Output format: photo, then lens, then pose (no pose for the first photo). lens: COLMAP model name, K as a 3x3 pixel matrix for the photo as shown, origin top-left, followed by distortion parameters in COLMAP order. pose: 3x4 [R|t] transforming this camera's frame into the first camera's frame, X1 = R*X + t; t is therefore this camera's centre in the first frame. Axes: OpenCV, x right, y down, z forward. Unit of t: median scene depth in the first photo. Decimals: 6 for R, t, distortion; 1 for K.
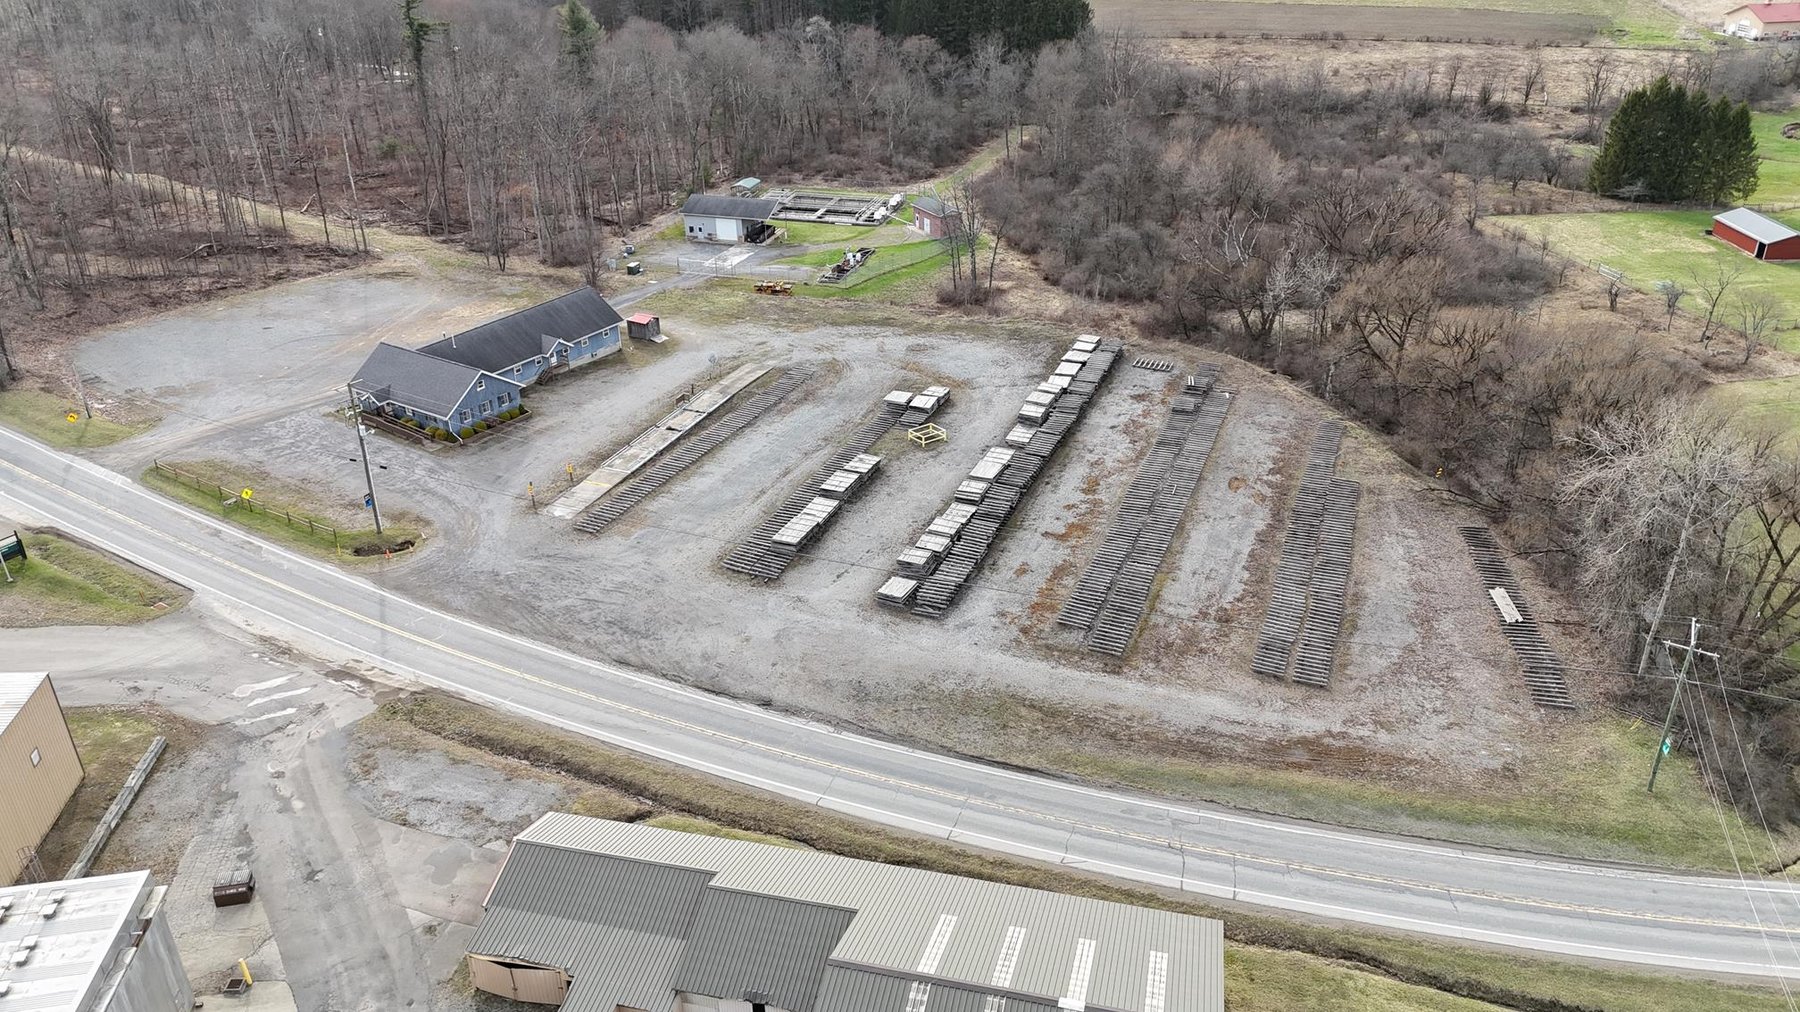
lens RADIAL K [[1296.5, 0, 900.0], [0, 1296.5, 506.0], [0, 0, 1]] dist [0.087363, -0.081652]
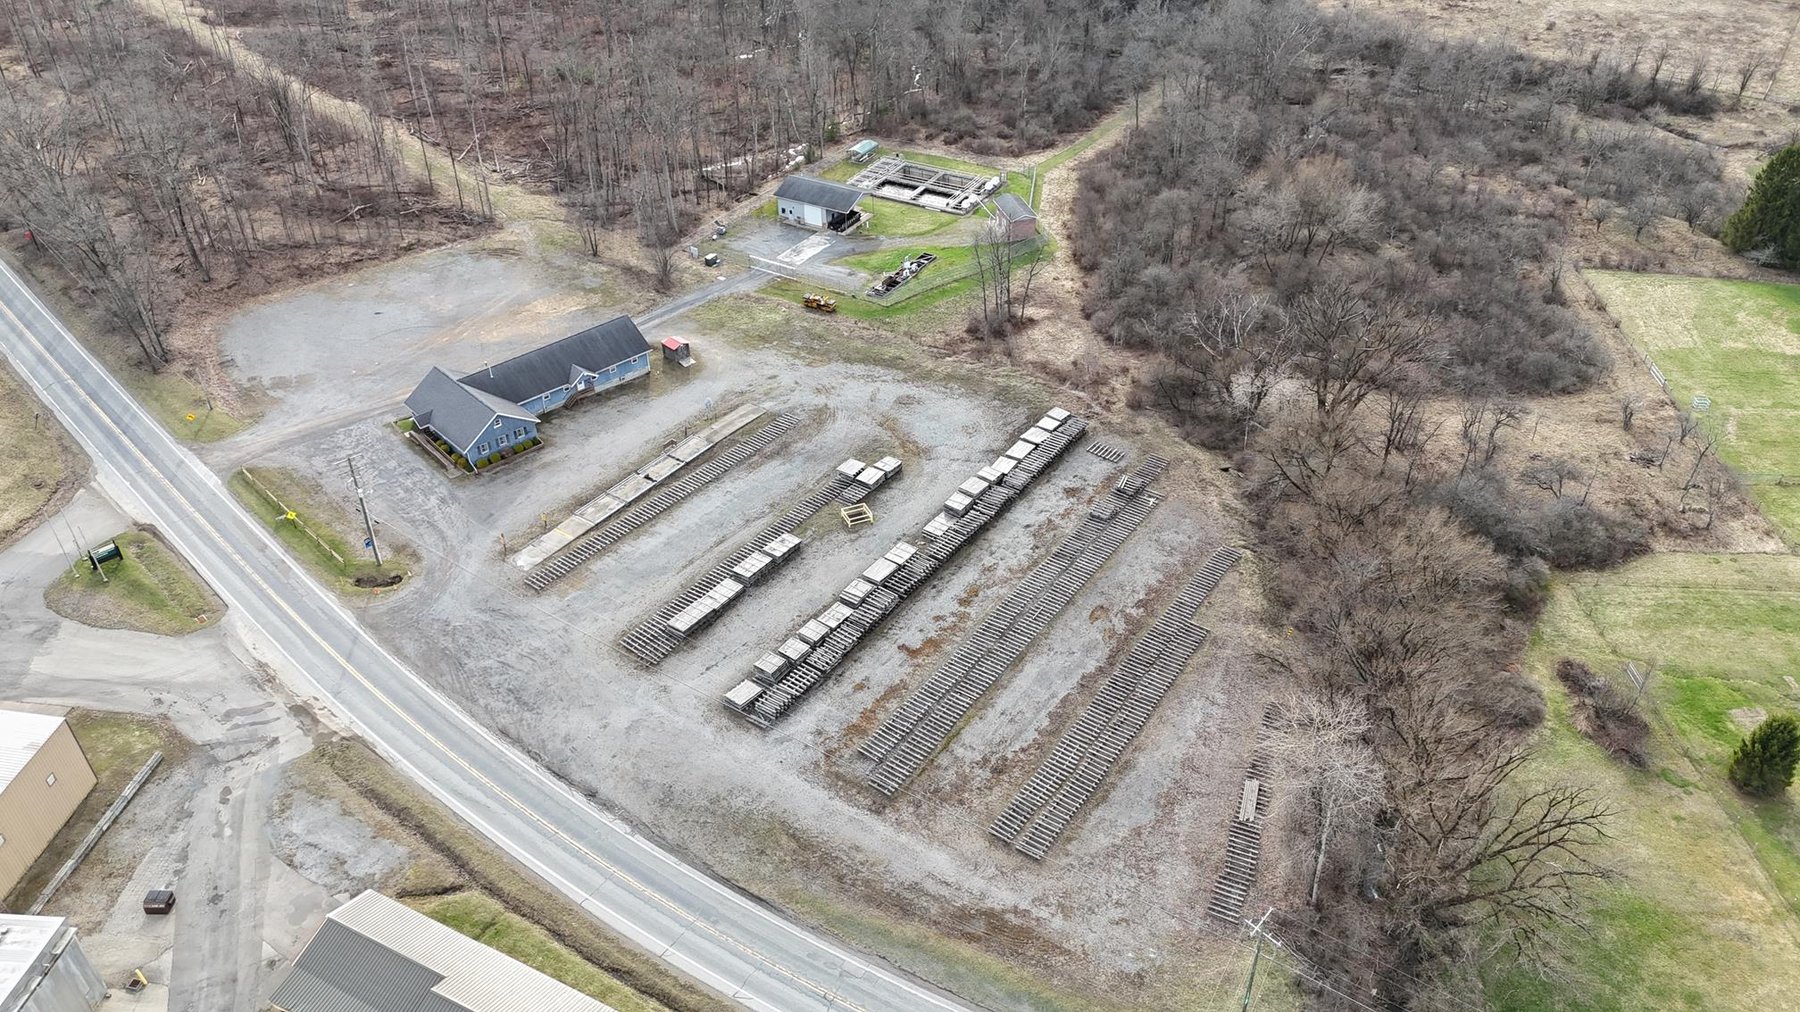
lens RADIAL K [[1296.5, 0, 900.0], [0, 1296.5, 506.0], [0, 0, 1]] dist [0.087363, -0.081652]
pose [[0.973094, 0.135774, -0.186152, 0.283762], [-0.106701, 0.981625, 0.158200, -0.261028], [0.204211, -0.134081, 0.969701, -0.093075]]
